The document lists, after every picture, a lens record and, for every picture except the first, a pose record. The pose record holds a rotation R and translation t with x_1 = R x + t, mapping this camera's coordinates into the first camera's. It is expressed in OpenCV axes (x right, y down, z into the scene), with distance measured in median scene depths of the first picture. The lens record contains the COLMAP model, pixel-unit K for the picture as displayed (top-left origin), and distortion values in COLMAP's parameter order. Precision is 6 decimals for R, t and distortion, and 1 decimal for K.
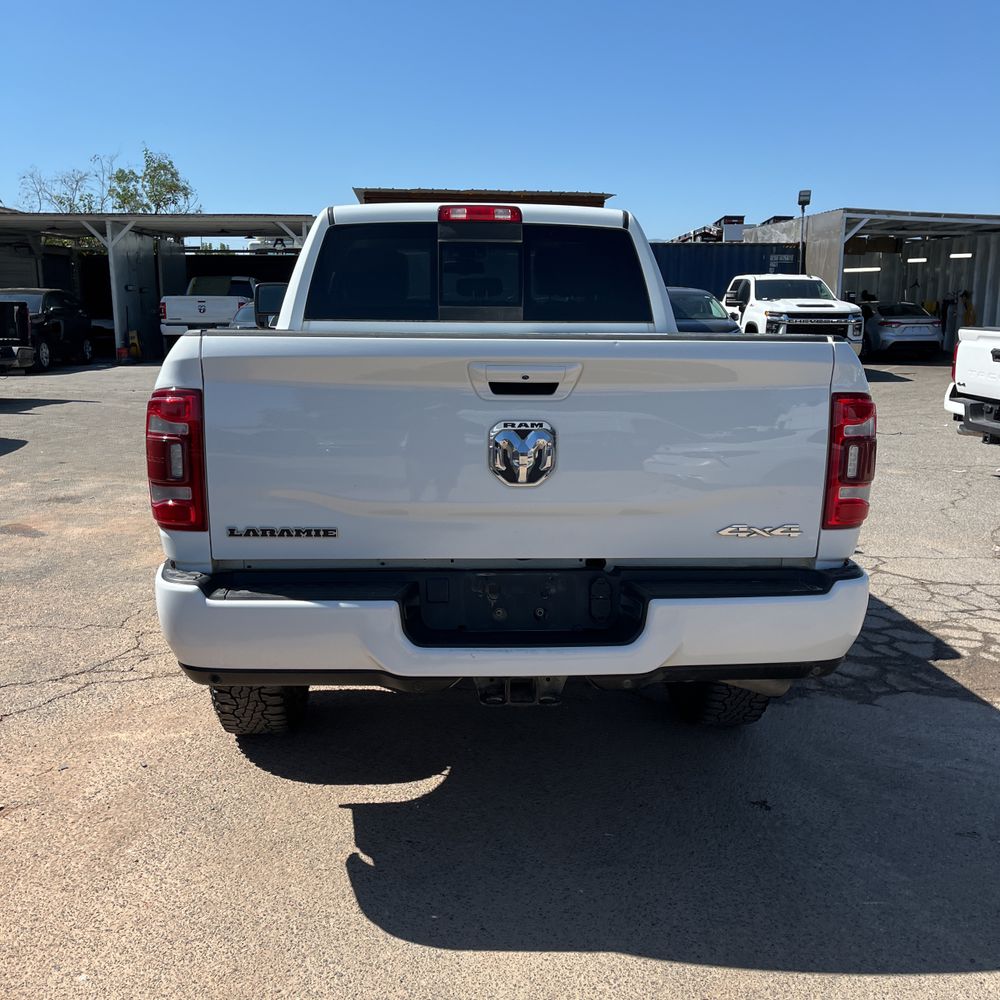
lens RADIAL K [[1006.5, 0, 499.5], [0, 1006.5, 514.1], [0, 0, 1]] dist [0.040265, -0.041521]
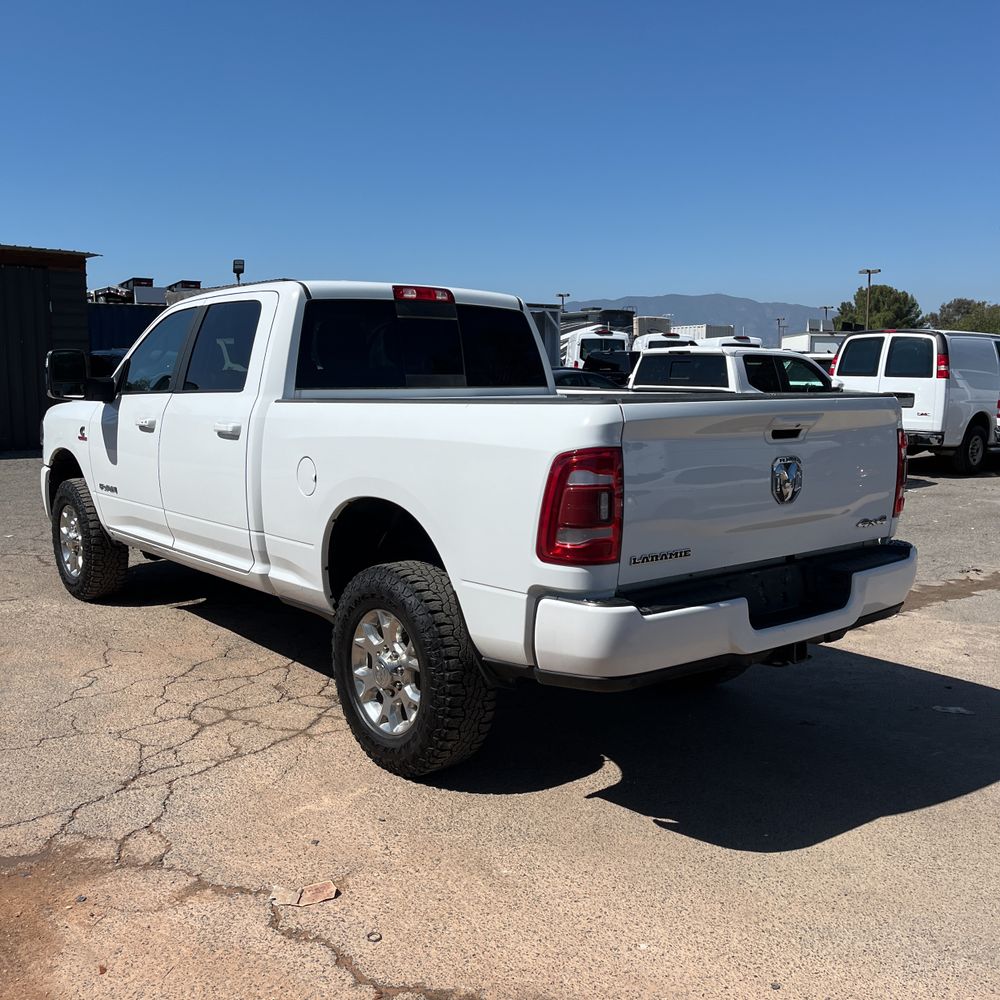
lens RADIAL K [[1006.3, 0, 499.9], [0, 1006.3, 507.3], [0, 0, 1]] dist [0.032987, -0.014955]
pose [[0.811001, -0.083905, 0.578996, -0.324233], [0.120997, 0.992321, -0.025678, -0.010336], [-0.572396, 0.090882, 0.814926, 0.025349]]
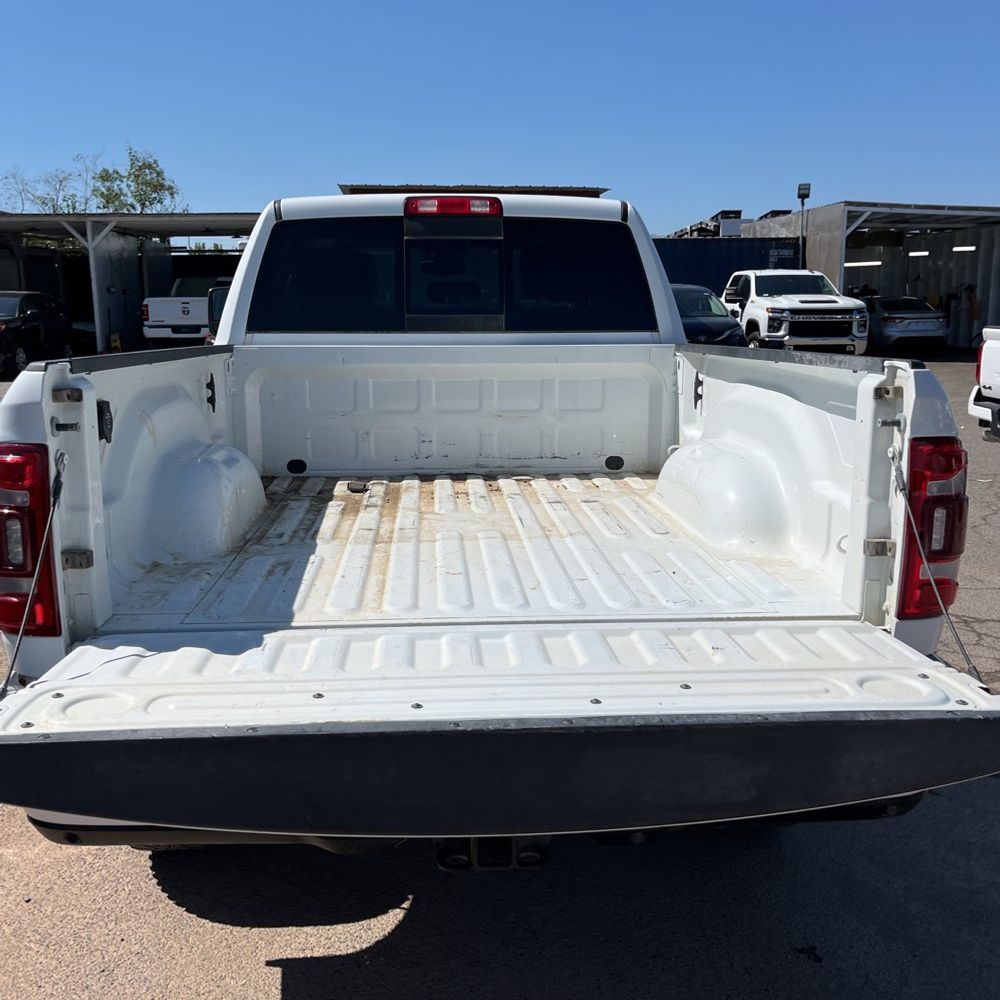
lens RADIAL K [[1009.6, 0, 496.7], [0, 1009.6, 496.1], [0, 0, 1]] dist [0.034153, -0.025424]
pose [[0.999958, -0.009128, -0.000380, 0.007991], [0.009121, 0.999854, -0.014449, -0.020801], [0.000511, 0.014445, 0.999896, 0.077711]]
